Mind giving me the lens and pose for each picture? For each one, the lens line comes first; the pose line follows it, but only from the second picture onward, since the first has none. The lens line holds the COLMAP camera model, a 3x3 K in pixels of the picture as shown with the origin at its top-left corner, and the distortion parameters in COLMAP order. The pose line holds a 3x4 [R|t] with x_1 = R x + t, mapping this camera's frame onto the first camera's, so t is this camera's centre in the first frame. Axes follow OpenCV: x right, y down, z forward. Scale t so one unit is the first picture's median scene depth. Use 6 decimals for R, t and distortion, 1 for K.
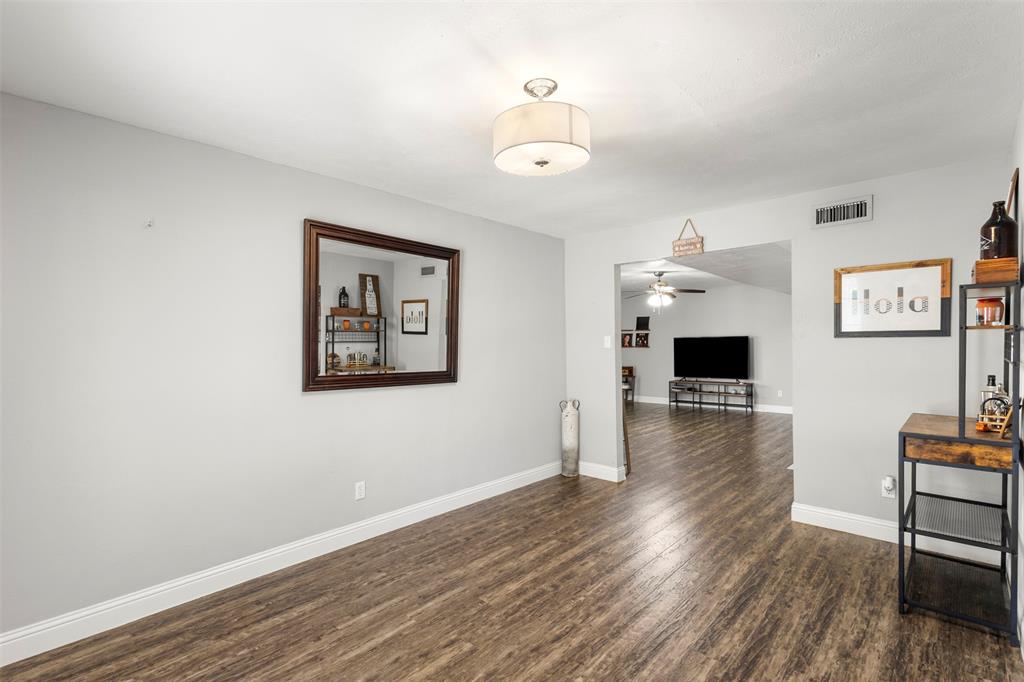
lens RADIAL K [[470.2, 0, 507.8], [0, 470.2, 340.0], [0, 0, 1]] dist [0.002751, 0.000308]
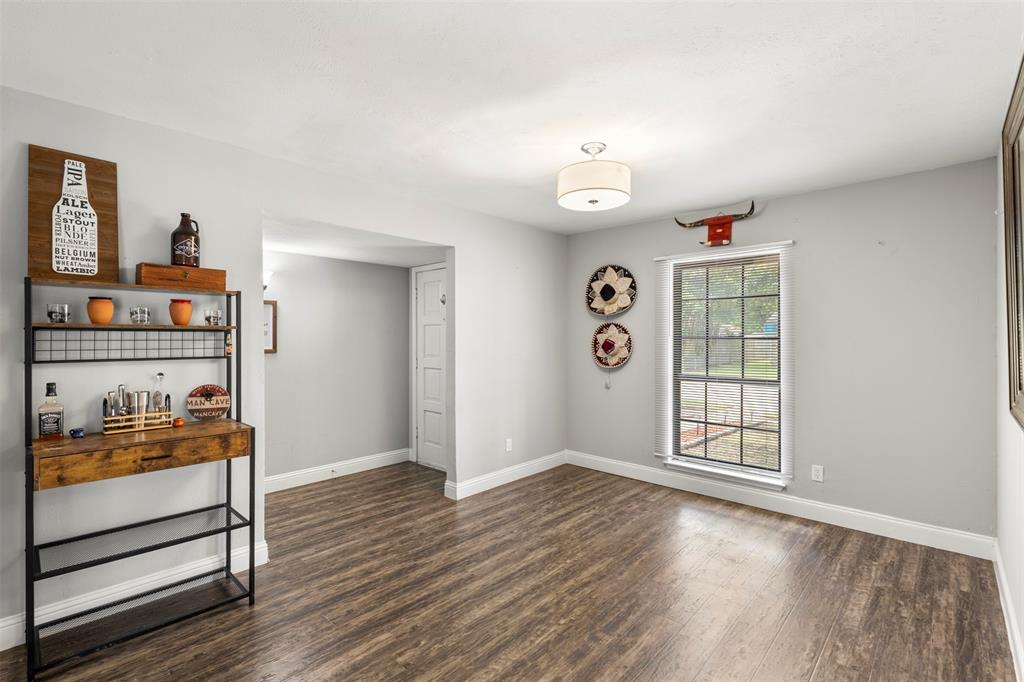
lens RADIAL K [[470.2, 0, 507.8], [0, 470.2, 340.0], [0, 0, 1]] dist [0.002751, 0.000308]
pose [[-0.999928, 0.011381, 0.003857, 0.275494], [0.011390, 0.999932, 0.002436, 0.008599], [-0.003829, 0.002480, -0.999990, 2.071161]]
